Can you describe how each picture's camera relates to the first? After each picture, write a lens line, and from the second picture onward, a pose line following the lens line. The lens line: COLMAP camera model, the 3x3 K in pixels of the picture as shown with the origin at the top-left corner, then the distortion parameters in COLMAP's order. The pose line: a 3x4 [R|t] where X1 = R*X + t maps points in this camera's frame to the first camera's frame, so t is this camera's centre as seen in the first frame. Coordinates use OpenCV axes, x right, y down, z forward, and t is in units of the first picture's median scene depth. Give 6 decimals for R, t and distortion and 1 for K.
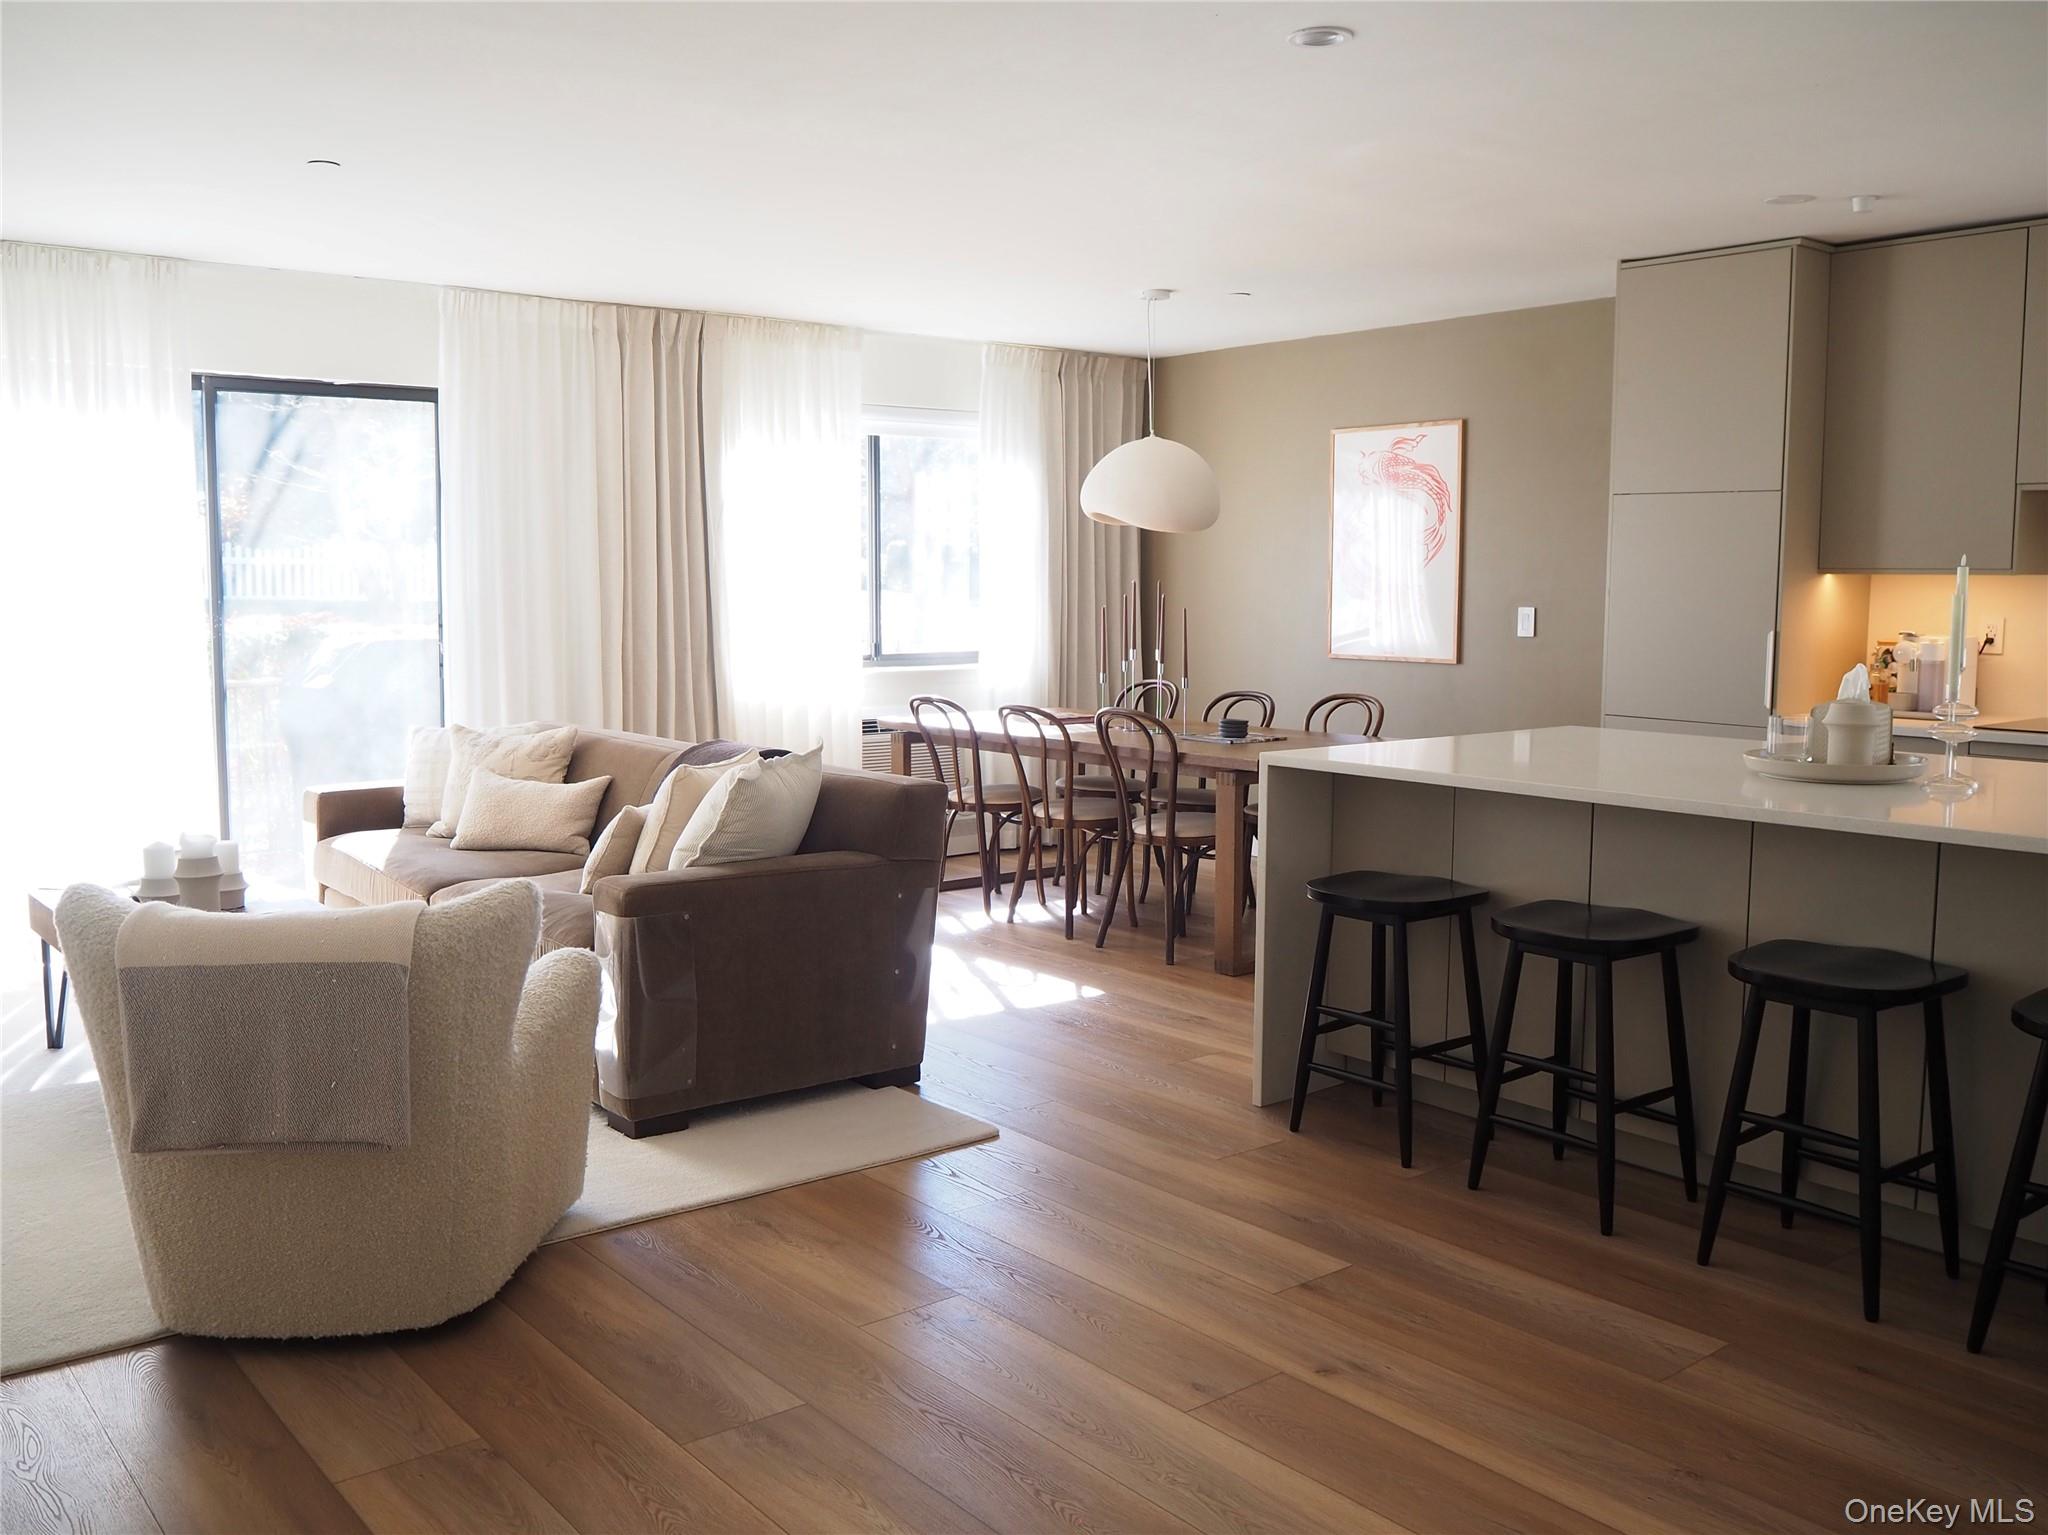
lens RADIAL K [[1745.9, 0, 1025.7], [0, 1745.9, 747.9], [0, 0, 1]] dist [-0.049359, 0.012193]
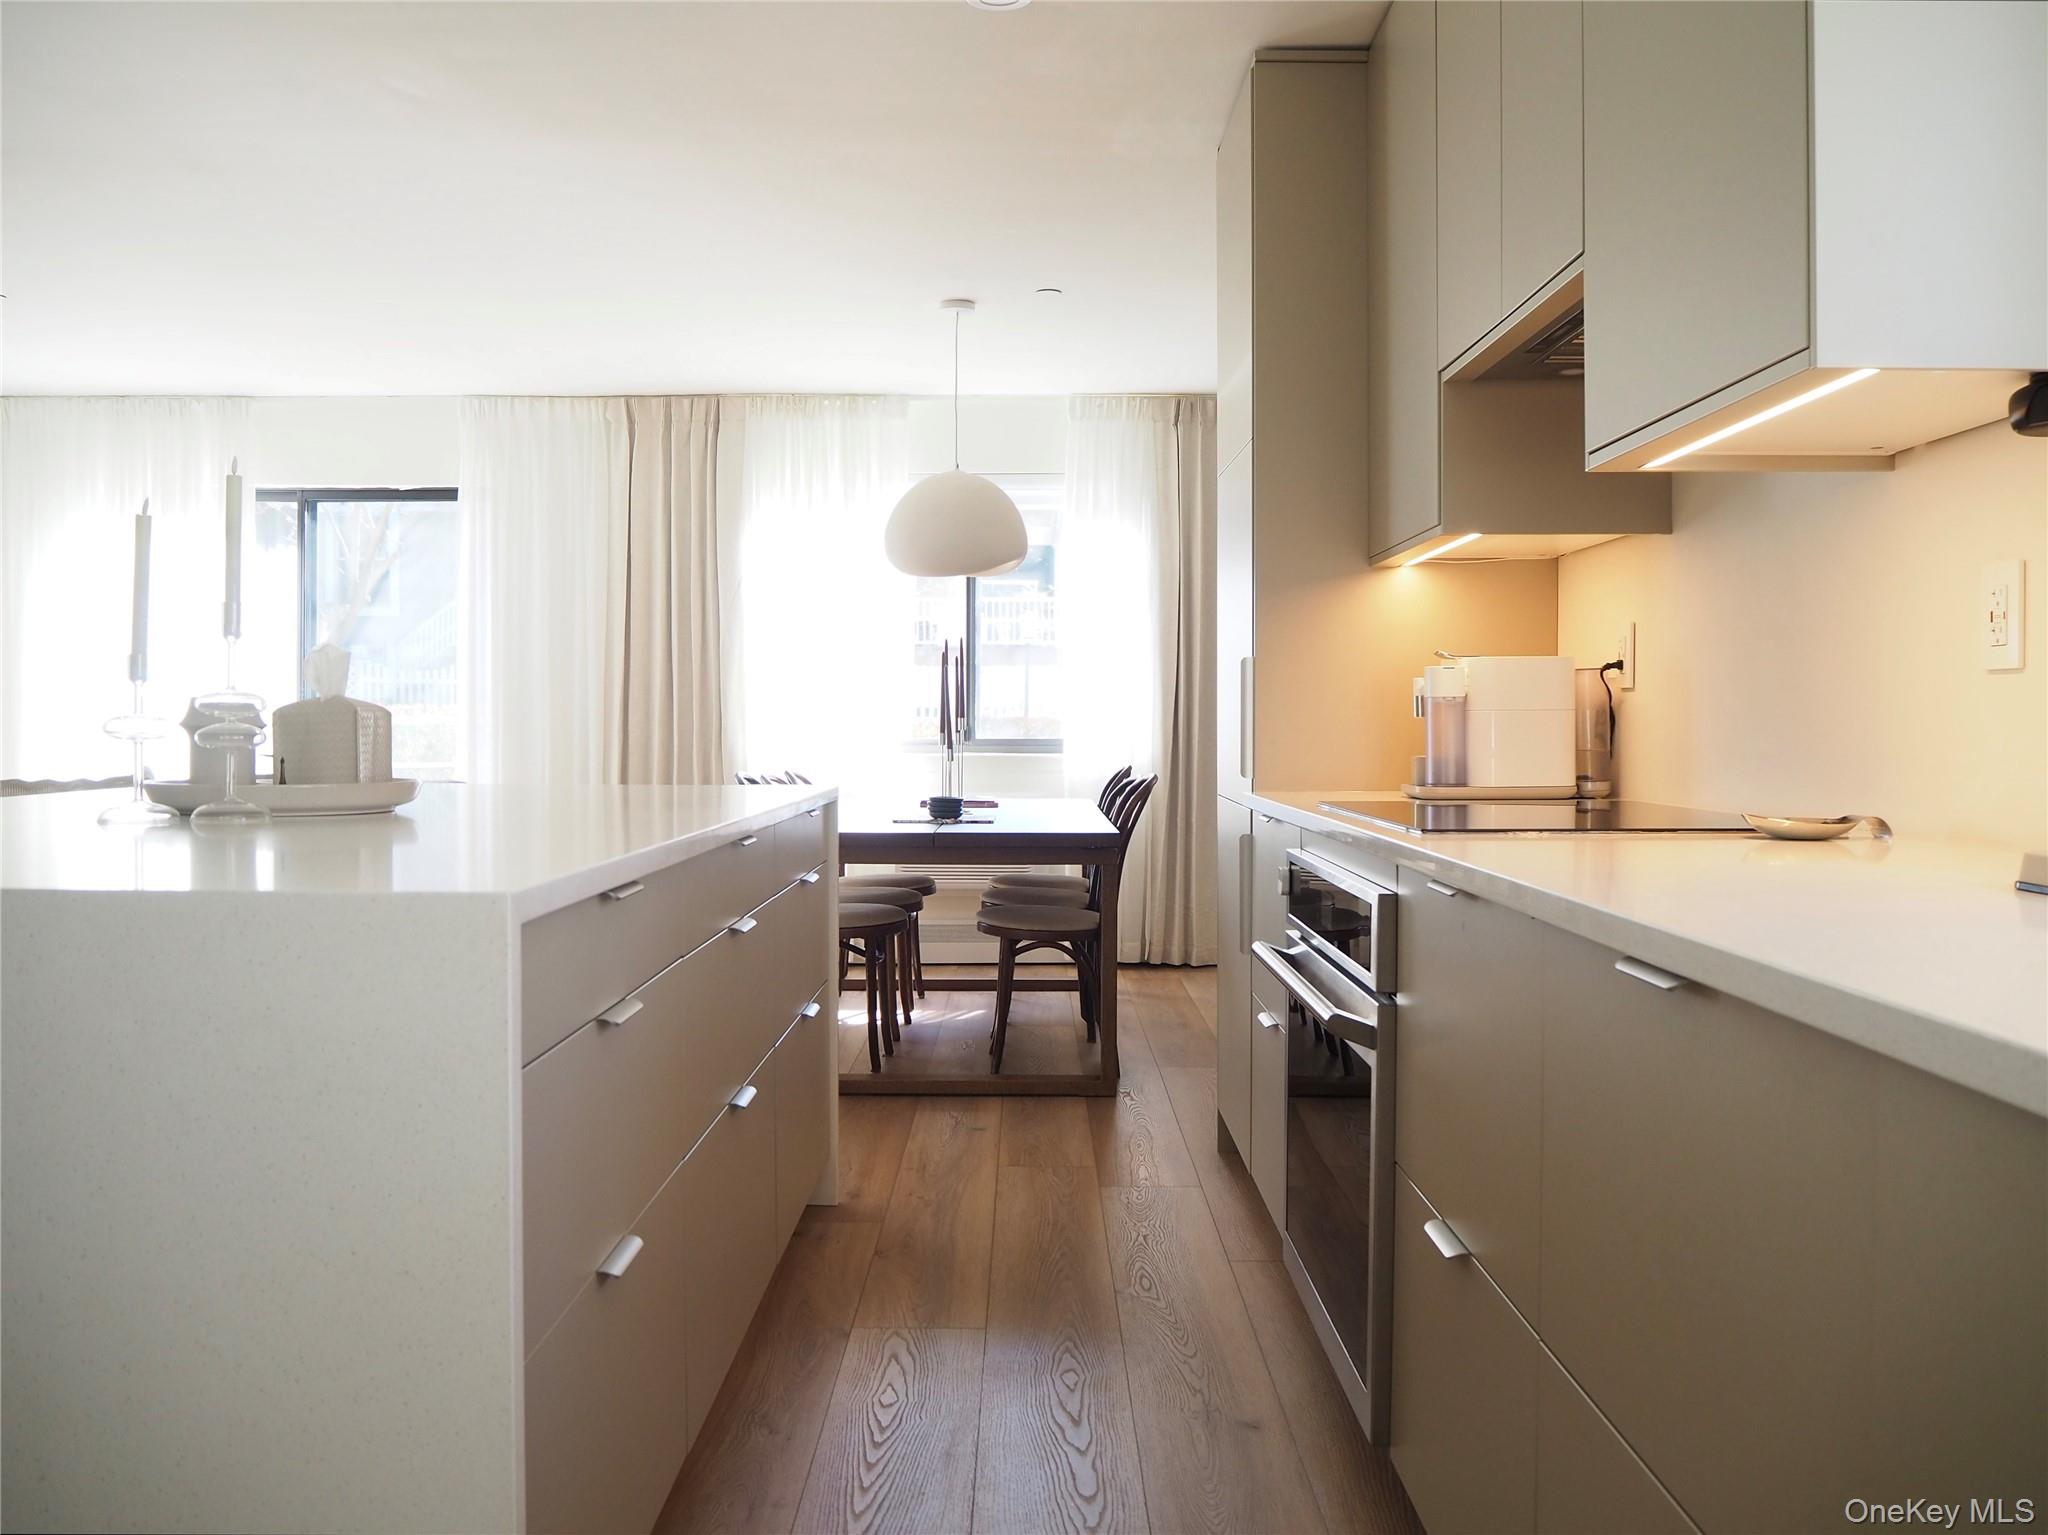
lens RADIAL K [[1715.2, 0, 1031.1], [0, 1715.2, 764.6], [0, 0, 1]] dist [-0.049884, 0.021587]
pose [[0.775424, 0.014480, -0.631275, 0.639348], [-0.062961, 0.996528, -0.054480, 0.009864], [0.628294, 0.081991, 0.773643, 0.382527]]
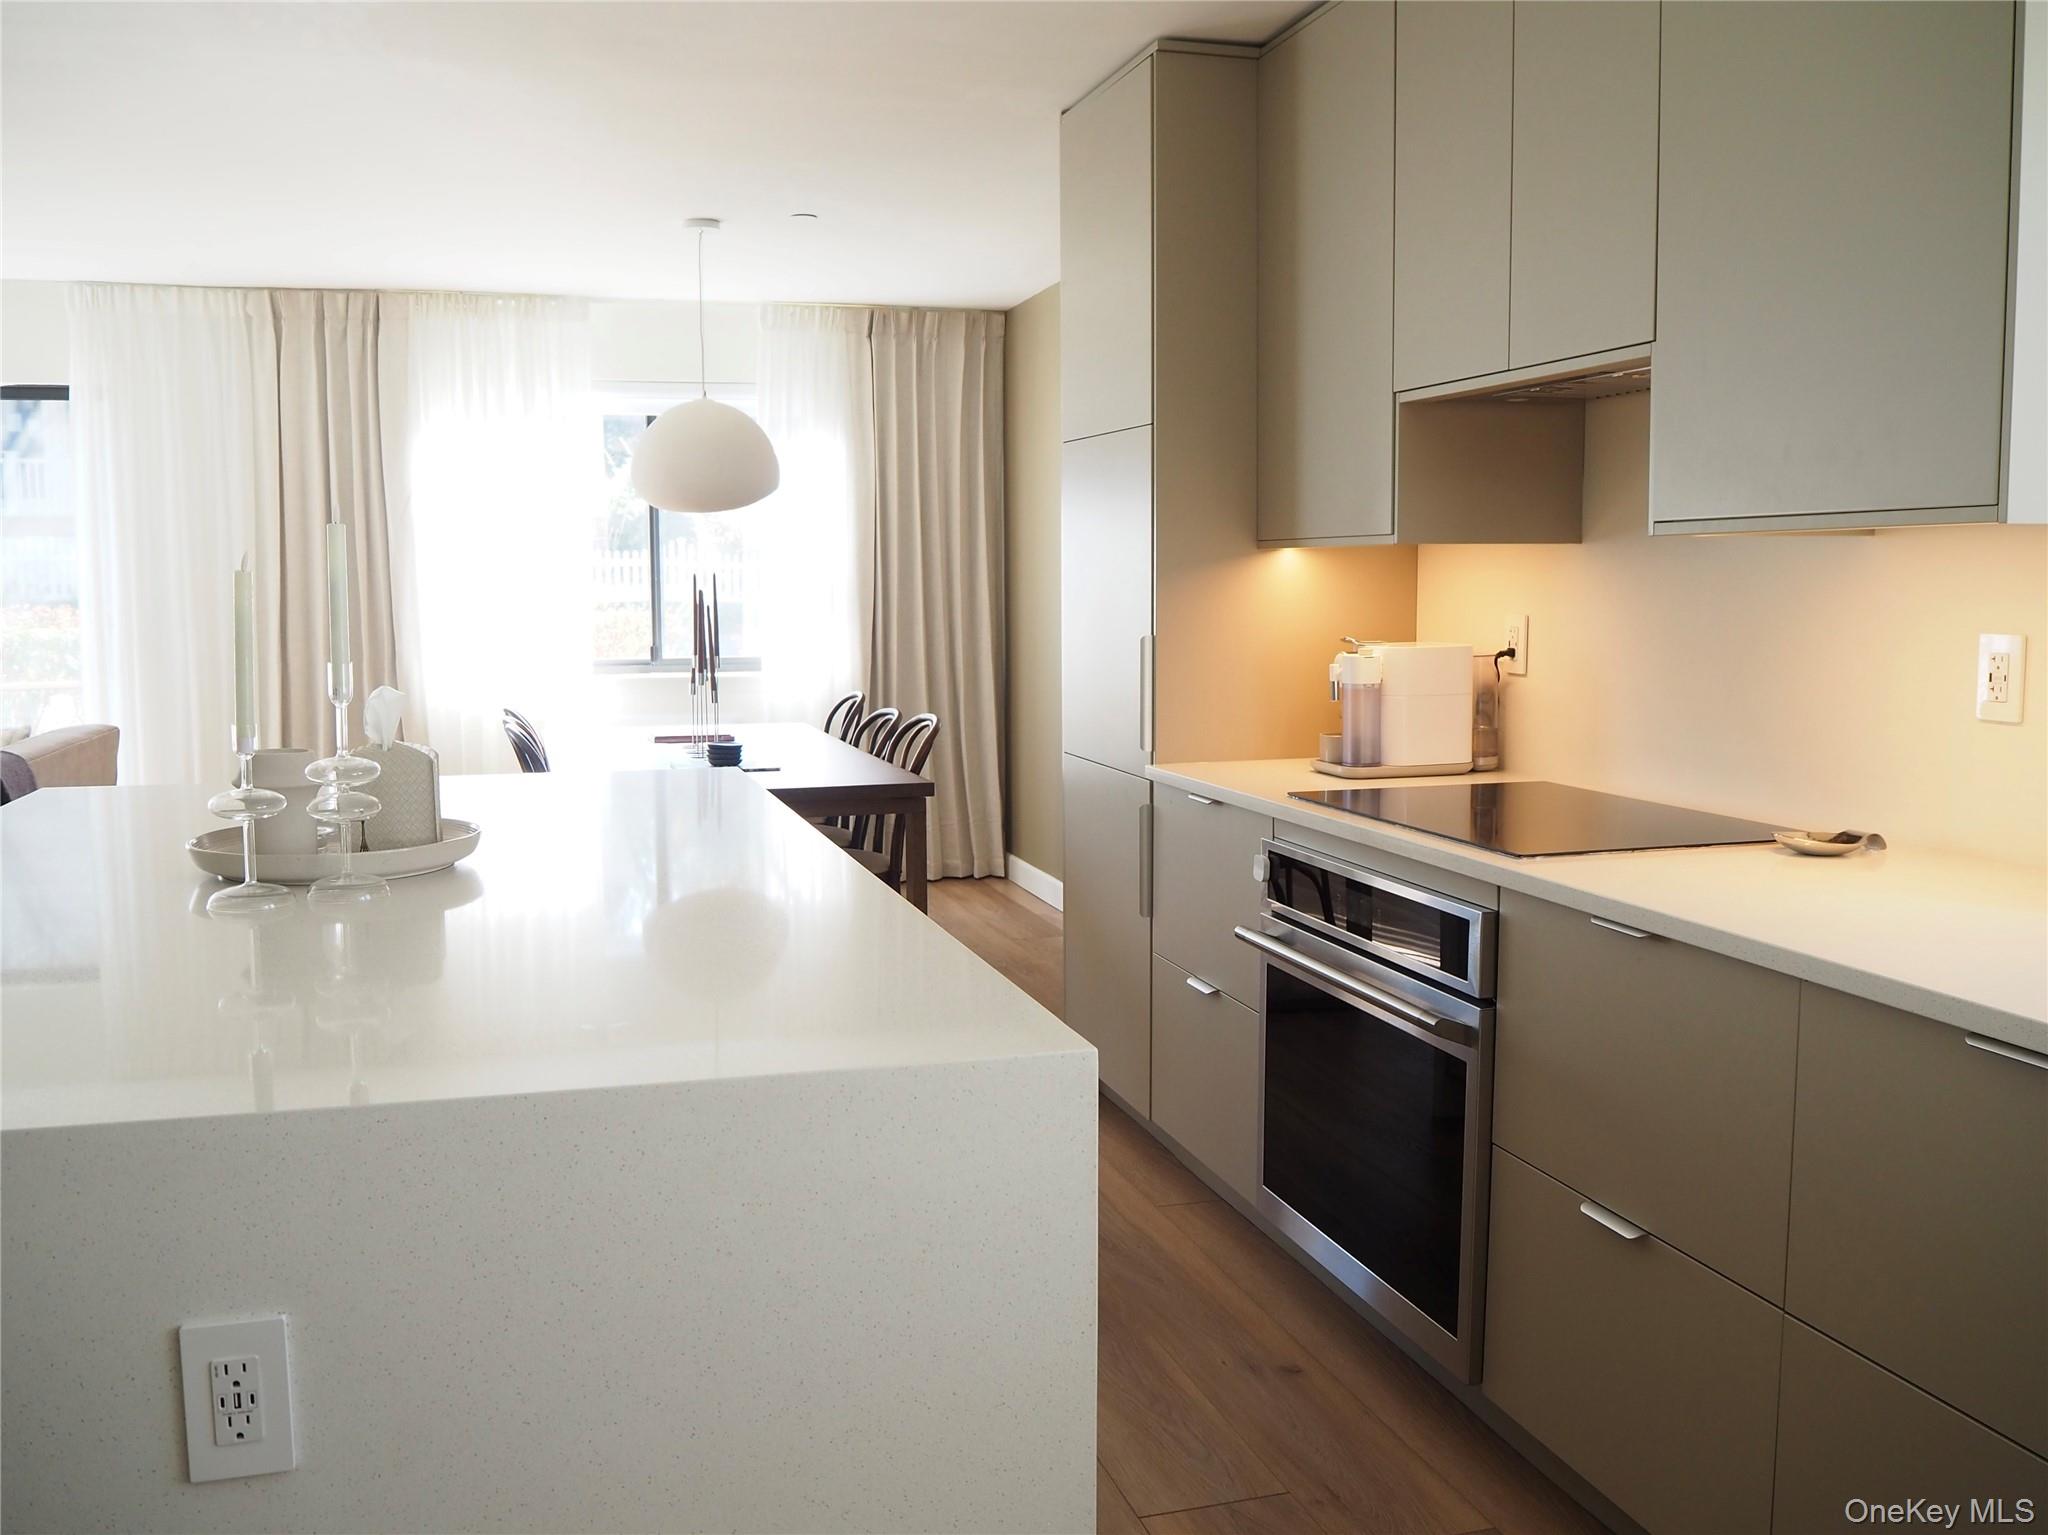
lens RADIAL K [[1763.1, 0, 998.9], [0, 1763.1, 767.8], [0, 0, 1]] dist [-0.038981, 0.005180]
pose [[0.916651, 0.035131, -0.398142, 0.541603], [-0.031980, 0.999383, 0.014556, -0.020341], [0.398408, -0.000610, 0.917208, 0.290914]]
